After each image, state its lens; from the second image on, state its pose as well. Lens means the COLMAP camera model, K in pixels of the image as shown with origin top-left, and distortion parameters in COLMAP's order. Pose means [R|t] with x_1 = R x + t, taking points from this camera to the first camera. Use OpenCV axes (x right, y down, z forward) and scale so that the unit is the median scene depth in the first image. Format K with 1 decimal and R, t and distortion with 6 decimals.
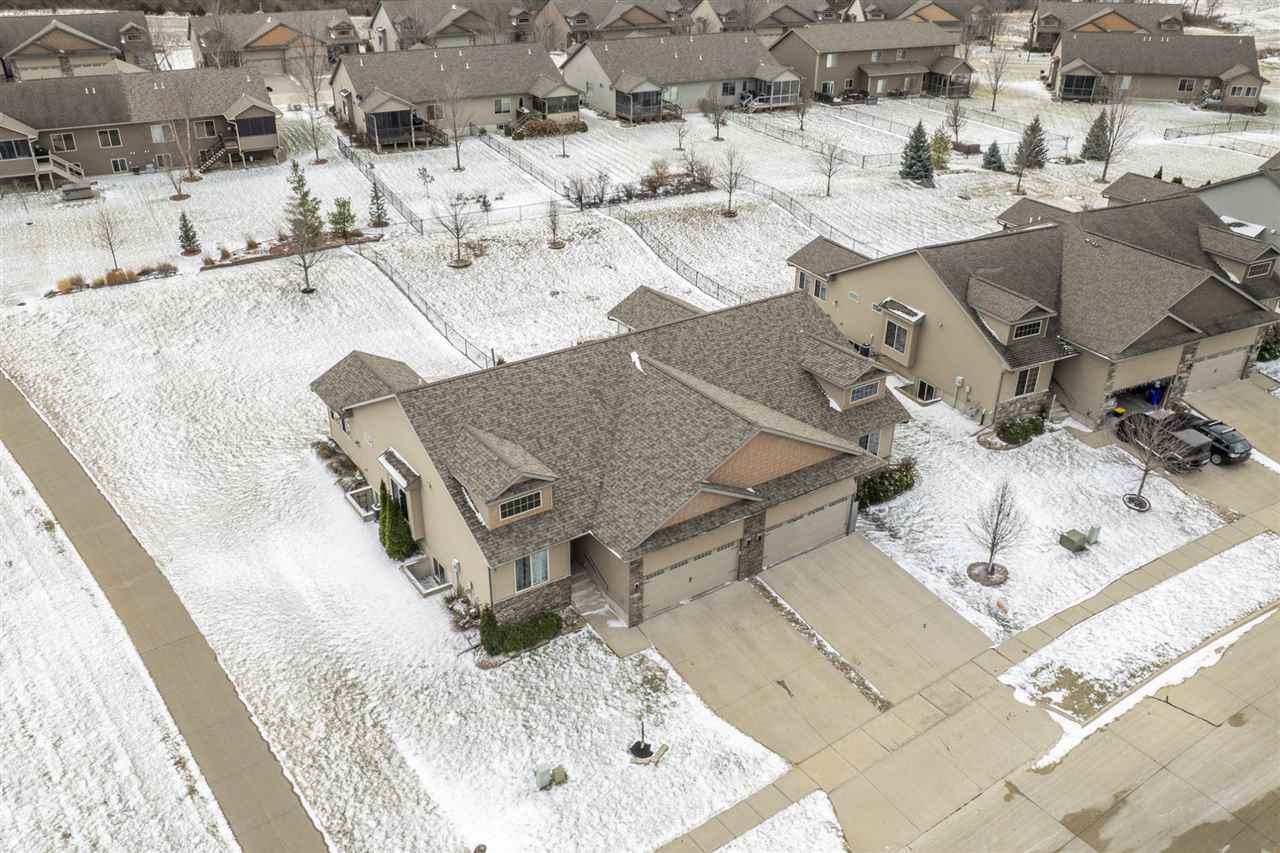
lens RADIAL K [[1023.4, 0, 616.3], [0, 1023.4, 445.9], [0, 0, 1]] dist [-0.044118, 0.011403]
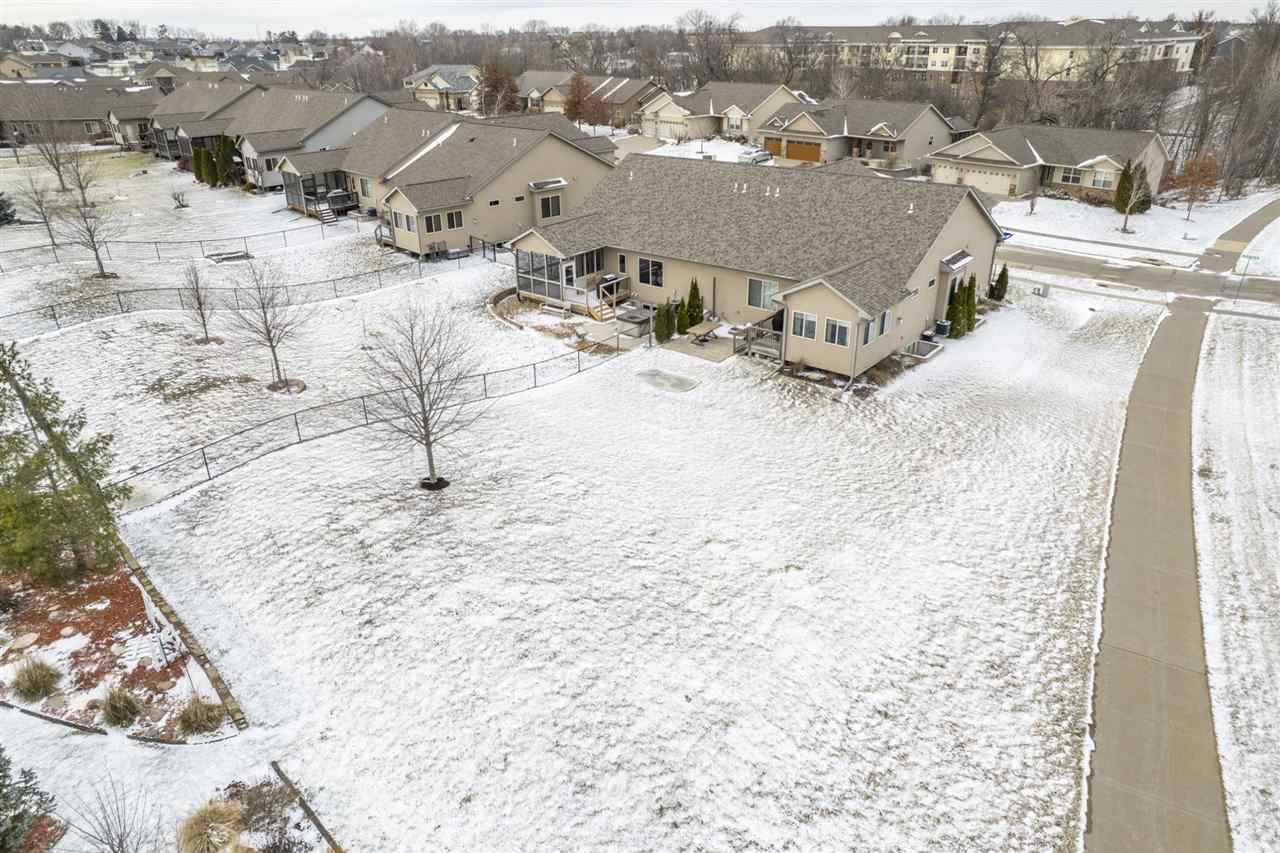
lens RADIAL K [[834.2, 0, 643.8], [0, 834.2, 435.6], [0, 0, 1]] dist [-0.074555, 0.070064]
pose [[-0.305947, -0.412463, 0.858062, -0.794640], [0.465353, 0.721489, 0.512738, -0.389908], [-0.830568, 0.556172, -0.028796, 1.127011]]
